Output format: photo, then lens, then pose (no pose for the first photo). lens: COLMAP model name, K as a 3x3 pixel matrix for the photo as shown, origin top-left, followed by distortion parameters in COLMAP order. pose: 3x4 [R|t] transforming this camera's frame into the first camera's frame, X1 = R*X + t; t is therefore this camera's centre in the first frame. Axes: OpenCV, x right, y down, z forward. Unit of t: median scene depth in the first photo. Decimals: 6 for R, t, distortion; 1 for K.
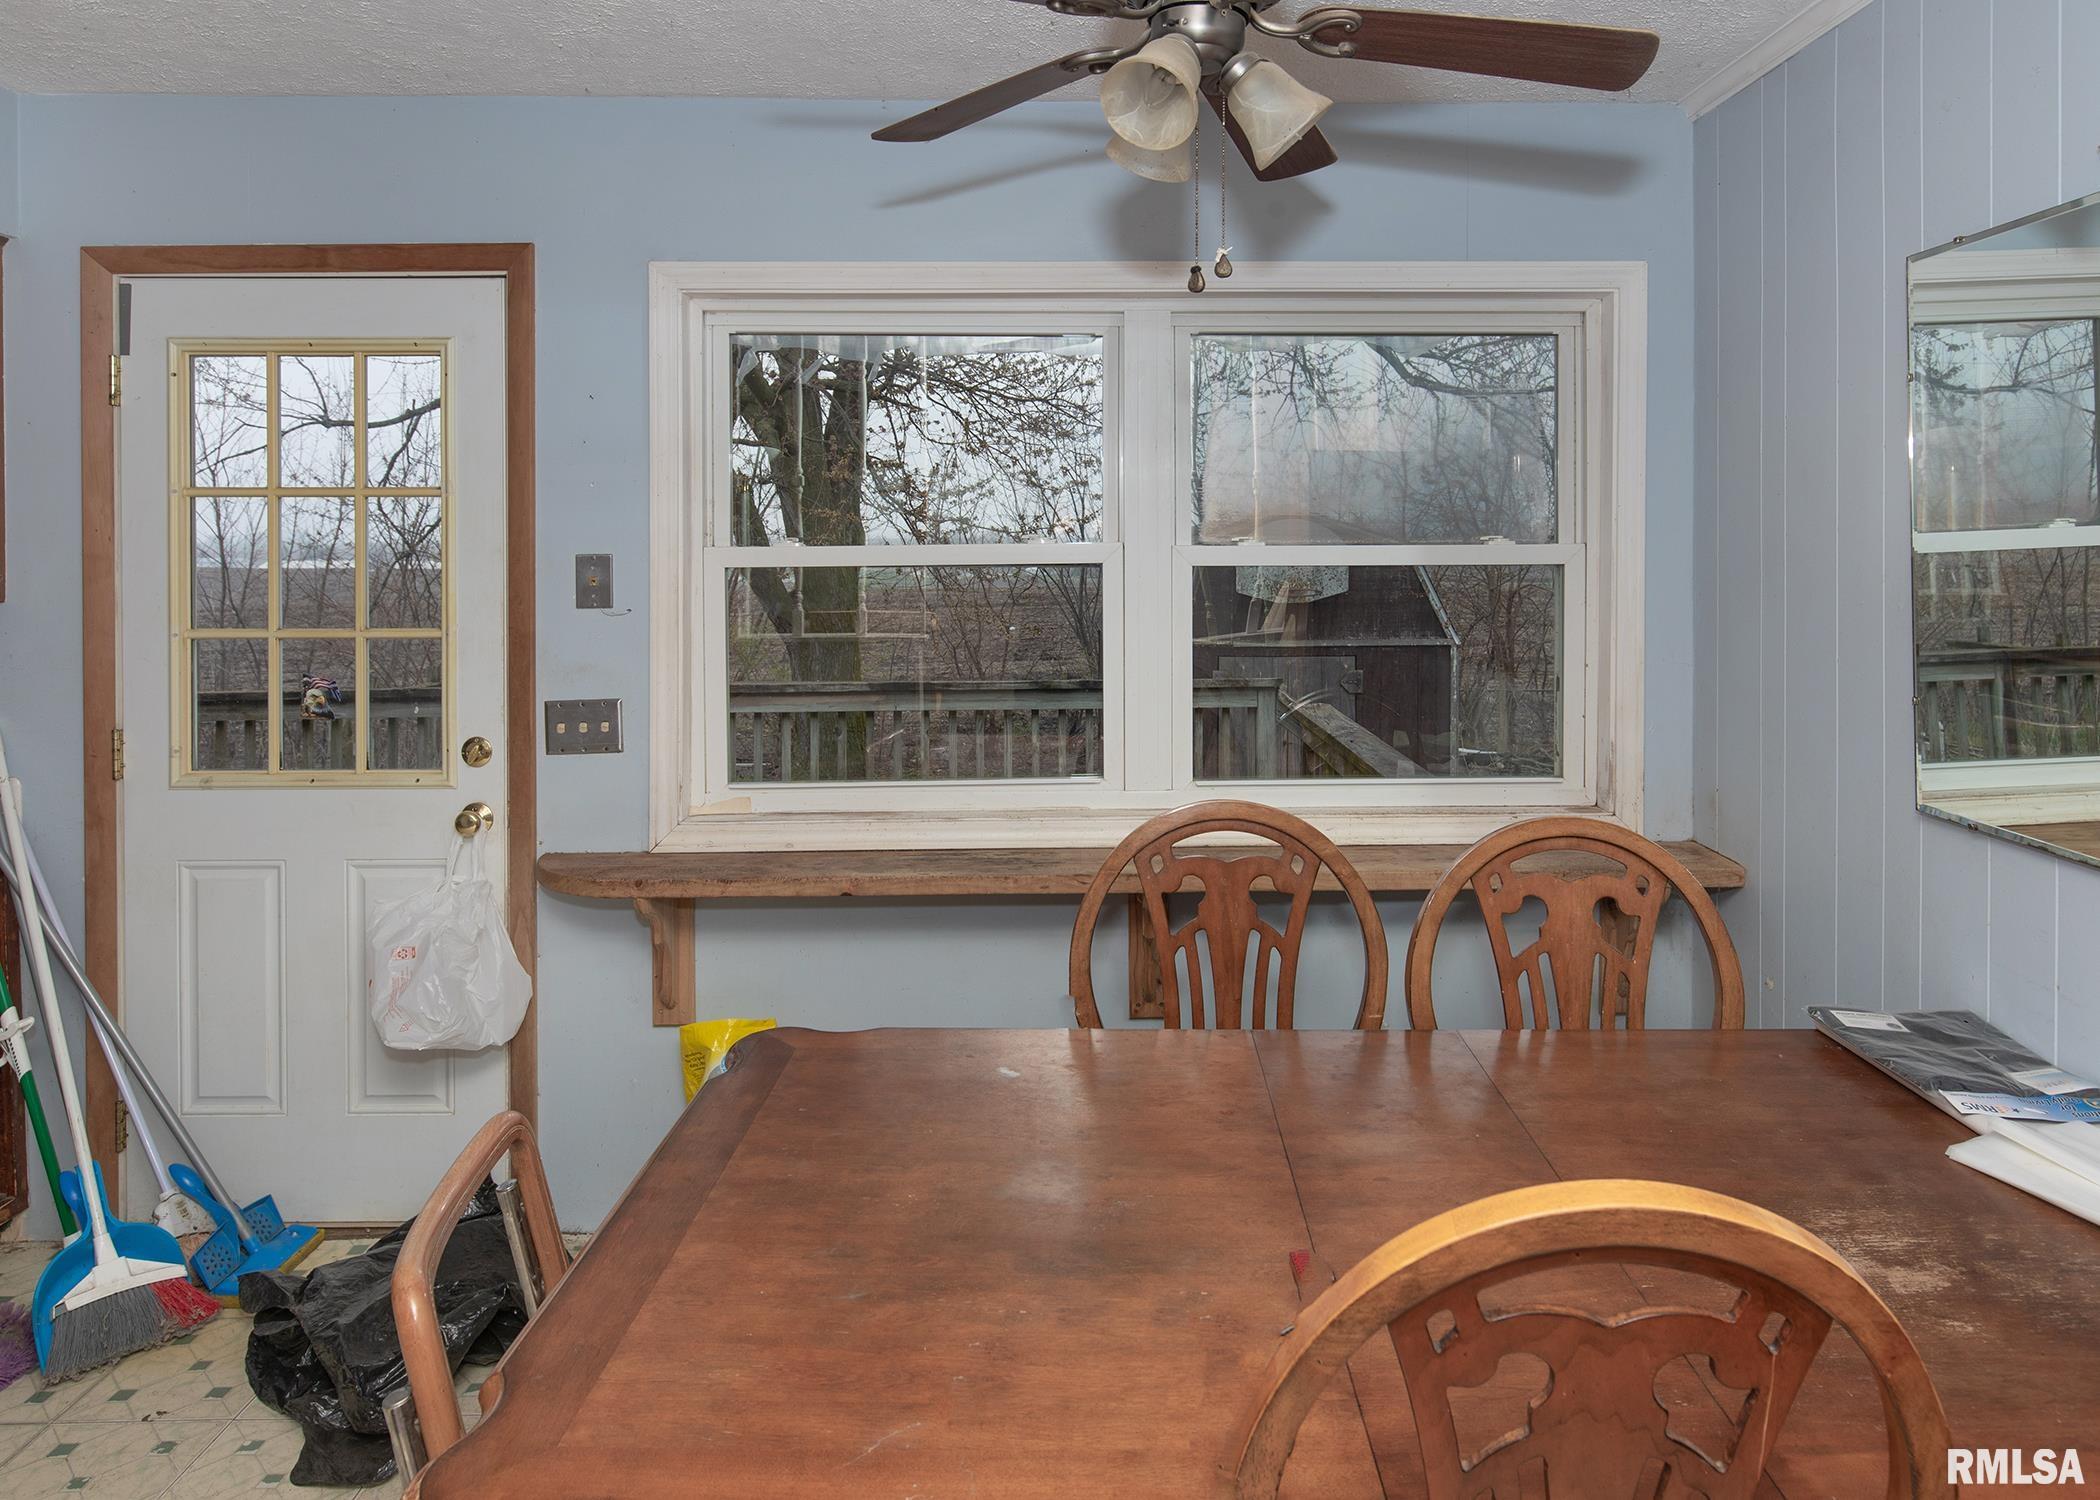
lens RADIAL K [[1386.8, 0, 1161.2], [0, 1386.8, 536.0], [0, 0, 1]] dist [-0.005133, -0.001930]
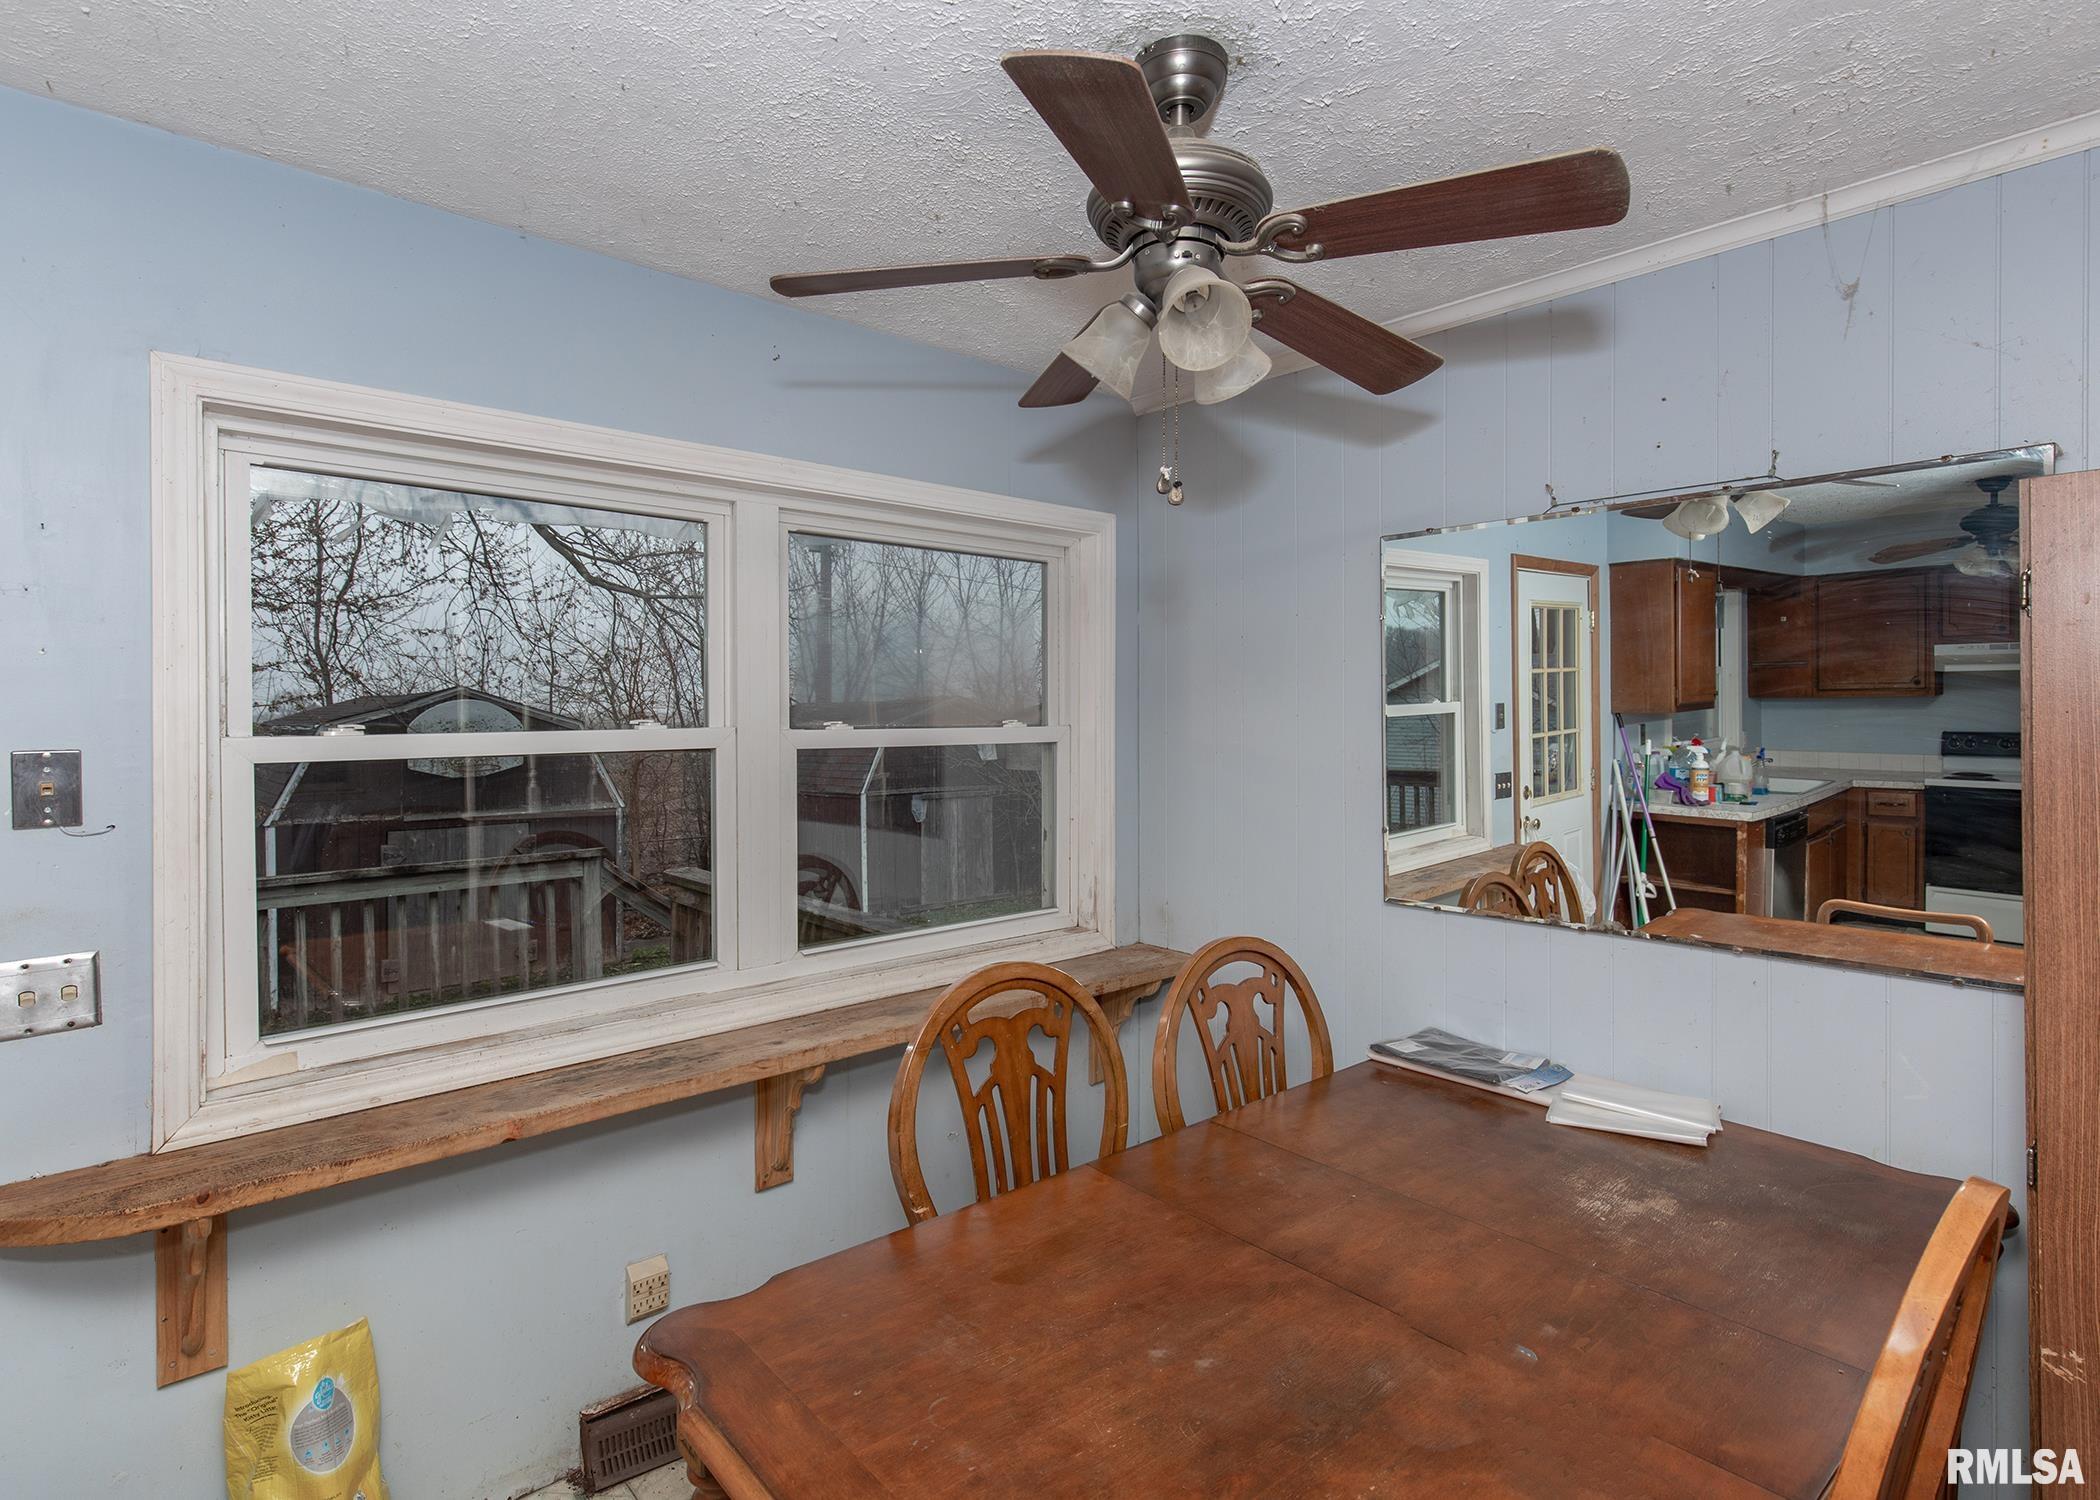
lens RADIAL K [[1076.2, 0, 1019.9], [0, 1076.2, 710.7], [0, 0, 1]] dist [0.003024, -0.002751]
pose [[0.763555, 0.002574, 0.645738, -0.384576], [-0.001193, 0.999996, -0.002576, -0.006286], [-0.645742, 0.001197, 0.763555, 0.261796]]
